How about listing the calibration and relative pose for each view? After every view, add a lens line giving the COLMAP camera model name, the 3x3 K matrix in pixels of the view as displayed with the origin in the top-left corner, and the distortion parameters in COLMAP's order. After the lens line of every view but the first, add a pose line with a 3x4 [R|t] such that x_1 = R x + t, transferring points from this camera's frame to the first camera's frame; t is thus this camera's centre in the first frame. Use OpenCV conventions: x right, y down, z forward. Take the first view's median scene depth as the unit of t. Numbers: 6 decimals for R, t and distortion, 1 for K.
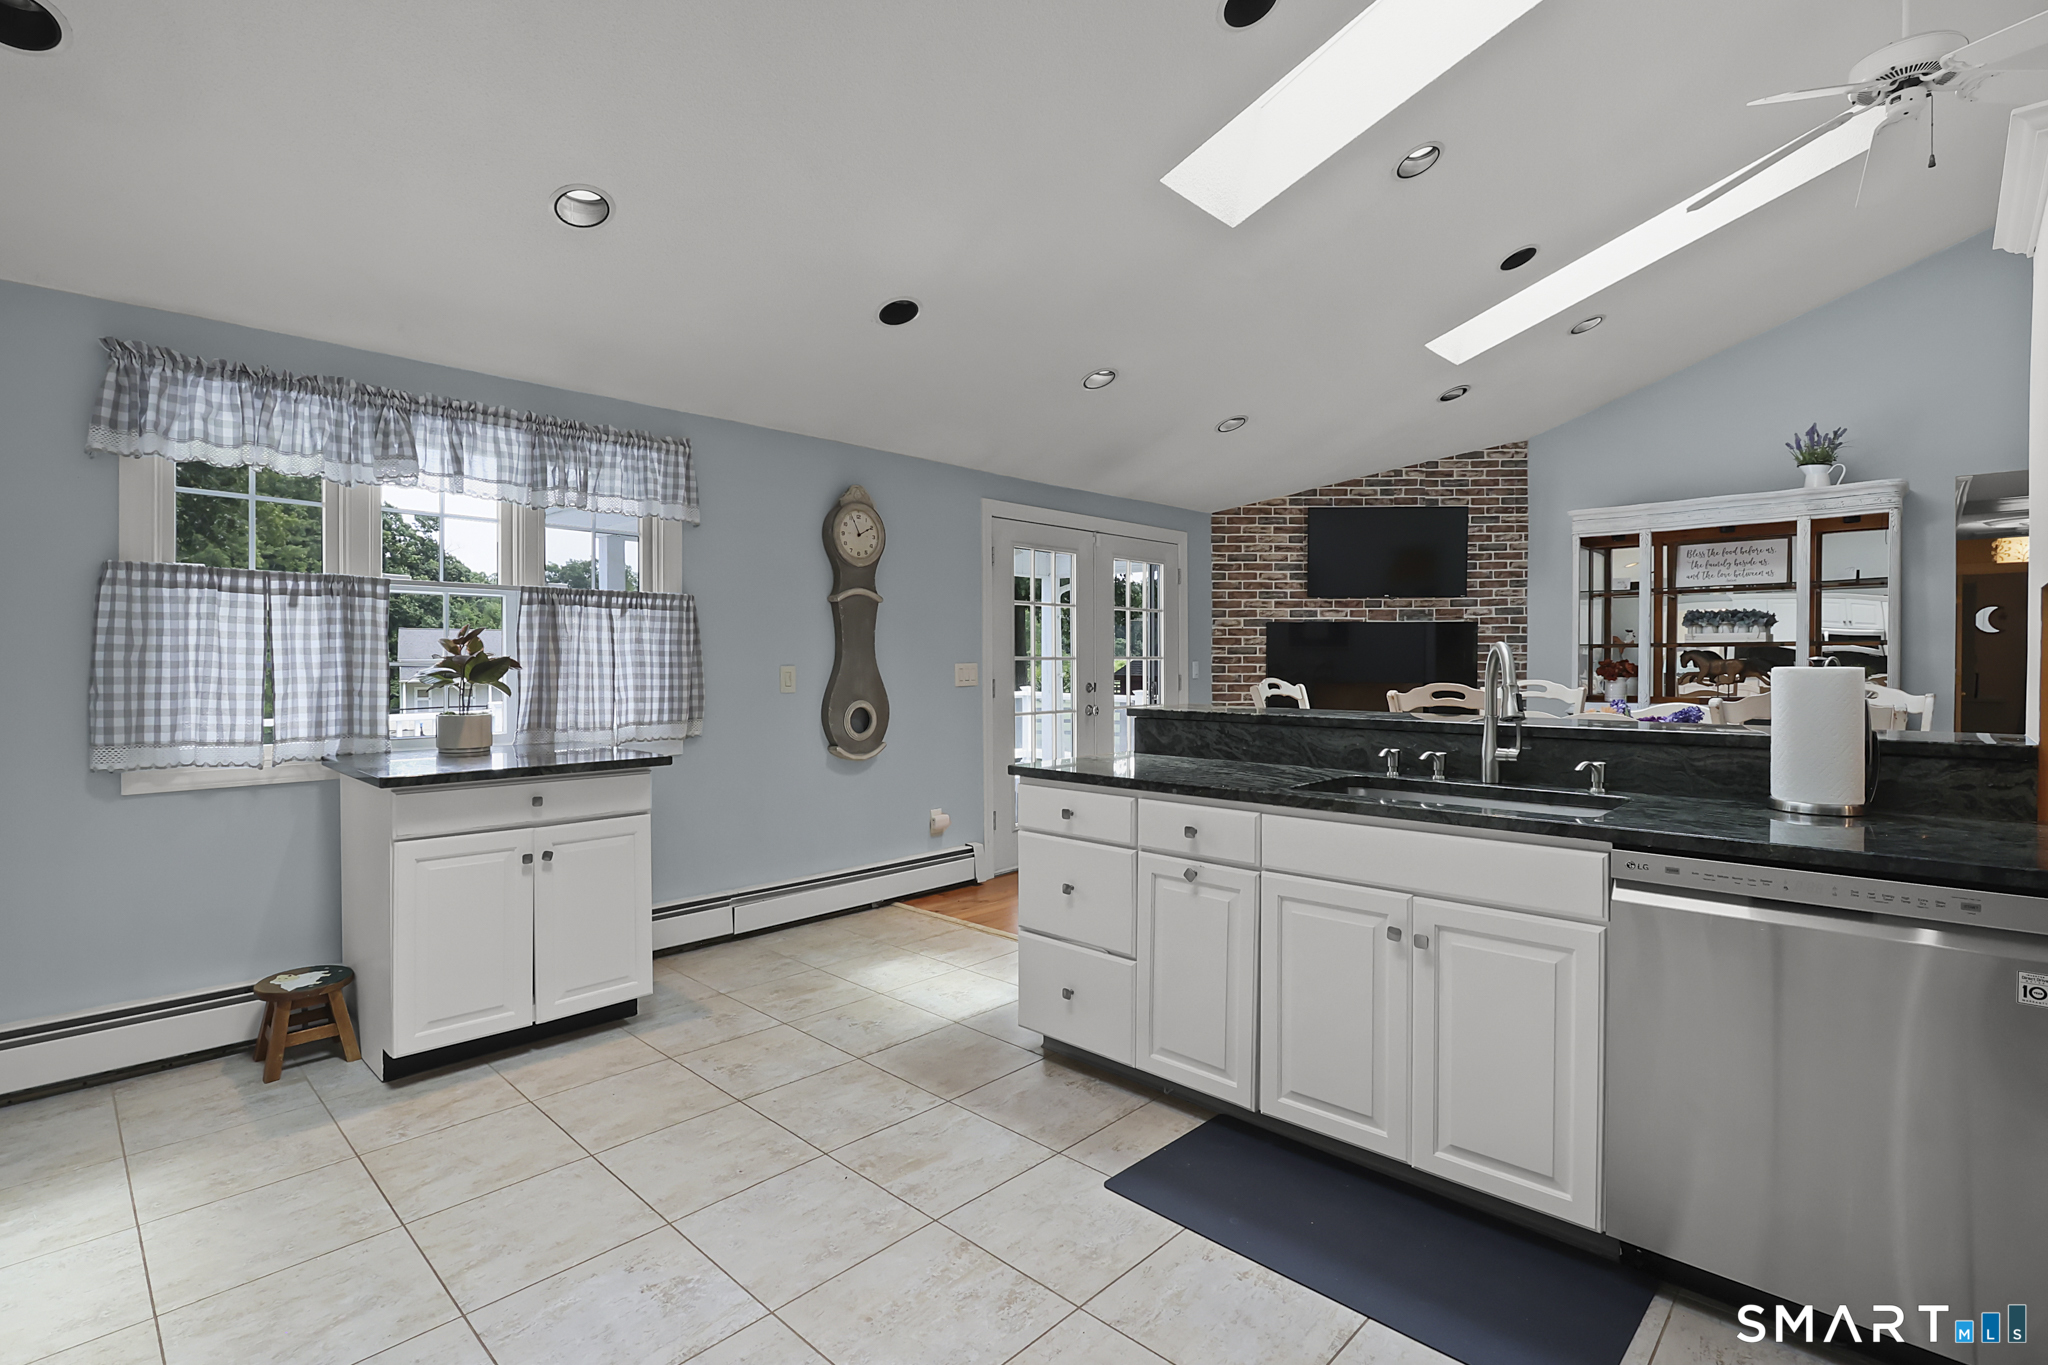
lens RADIAL K [[962.2, 0, 1017.8], [0, 962.2, 676.8], [0, 0, 1]] dist [-0.021376, 0.000780]
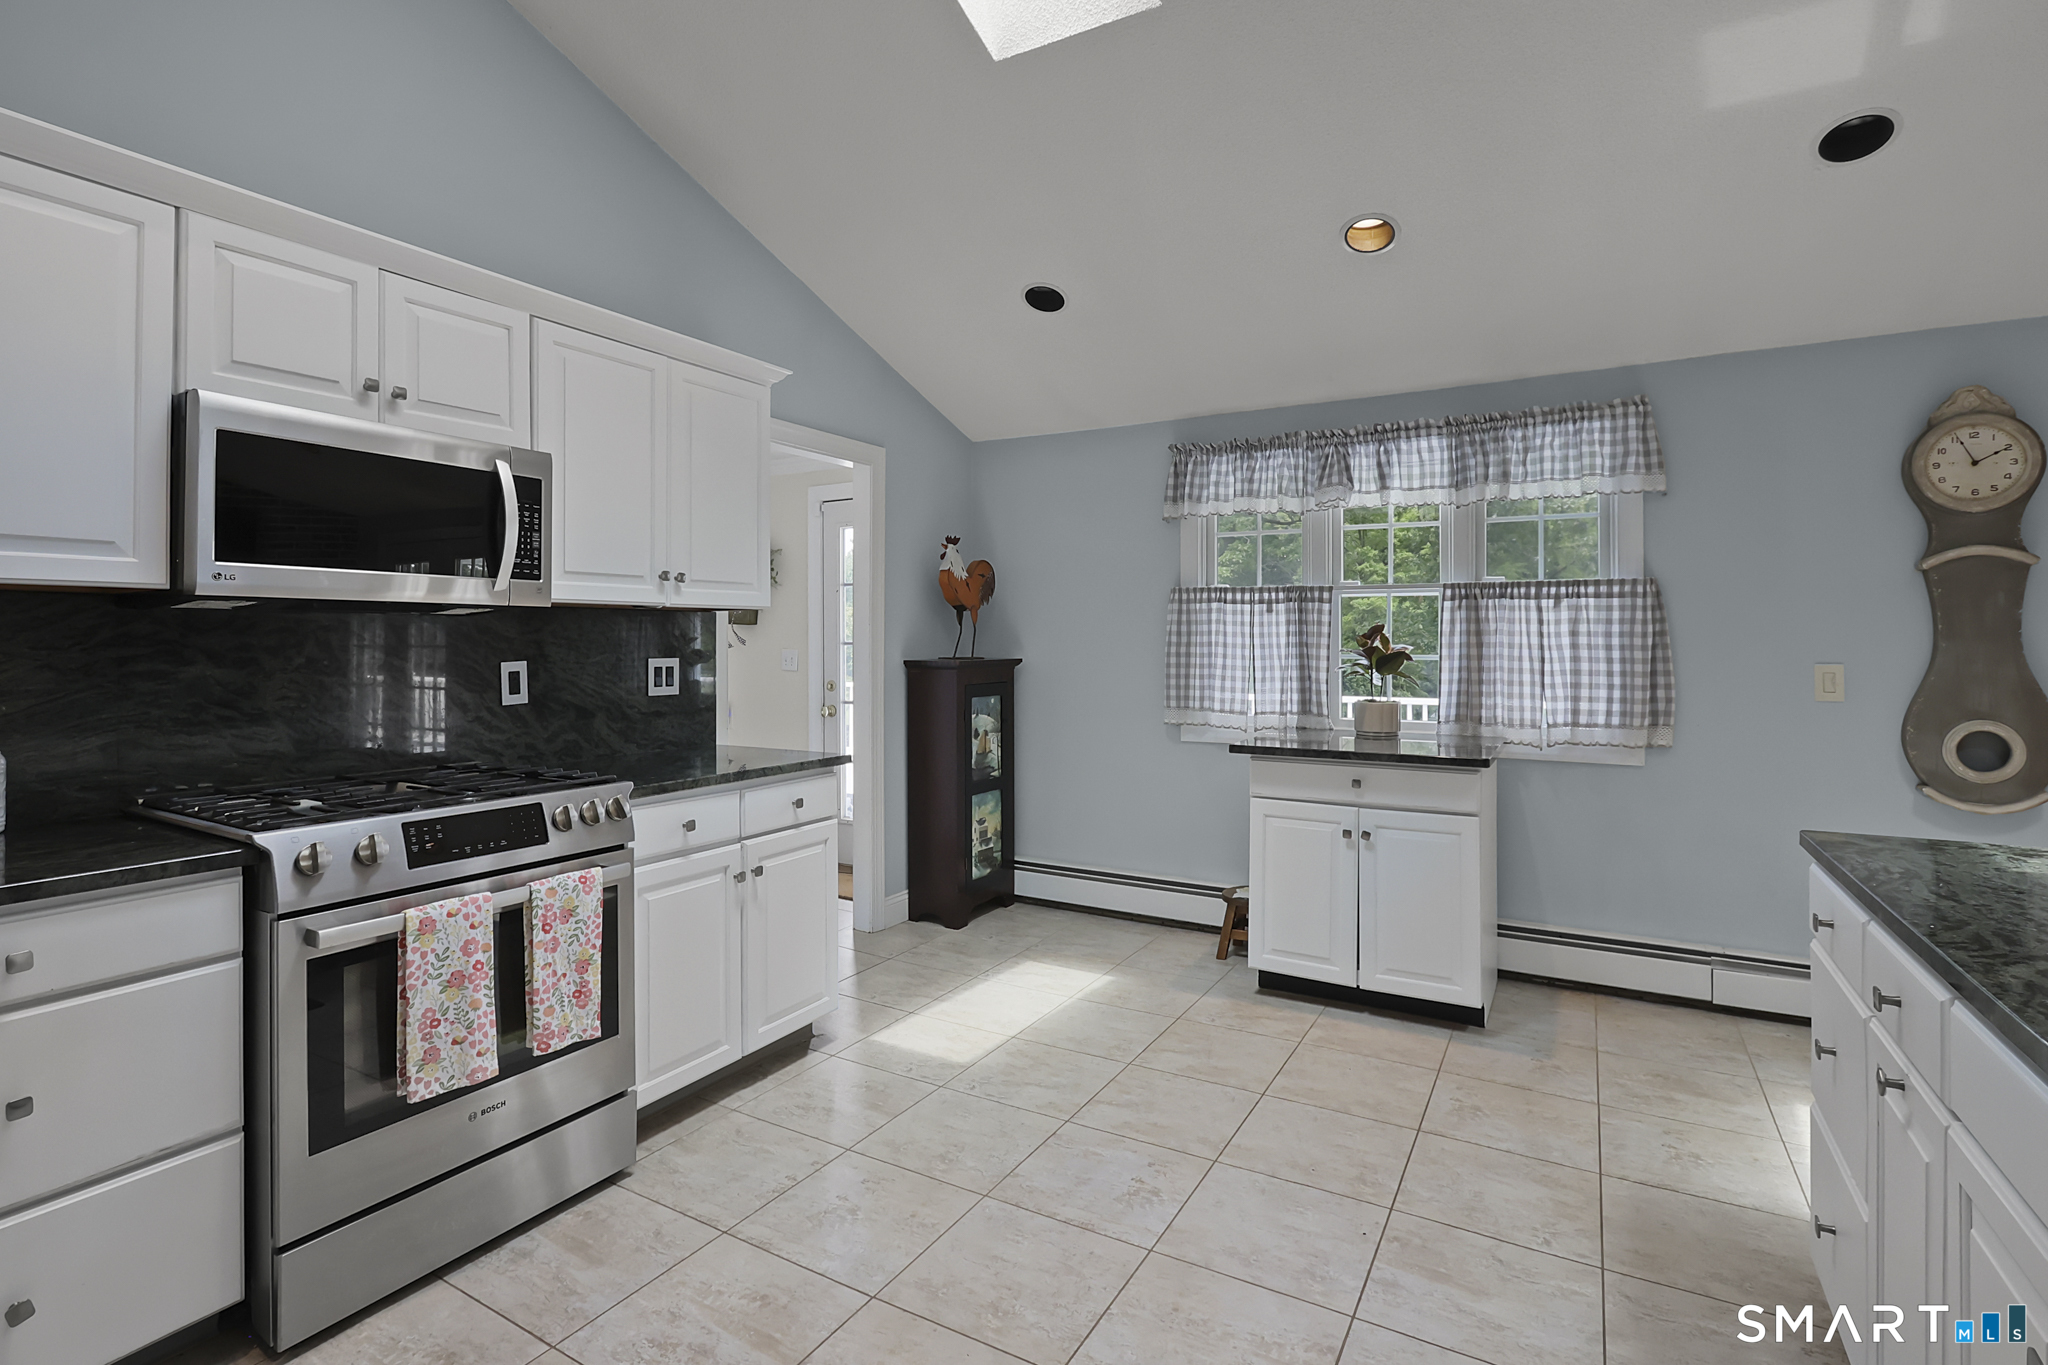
lens RADIAL K [[962.2, 0, 985.8], [0, 962.2, 639.0], [0, 0, 1]] dist [-0.021376, 0.000780]
pose [[0.212076, -0.006774, -0.977230, 0.433777], [-0.020387, 0.999728, -0.011354, -0.012671], [0.977041, 0.022330, 0.211880, 0.312341]]
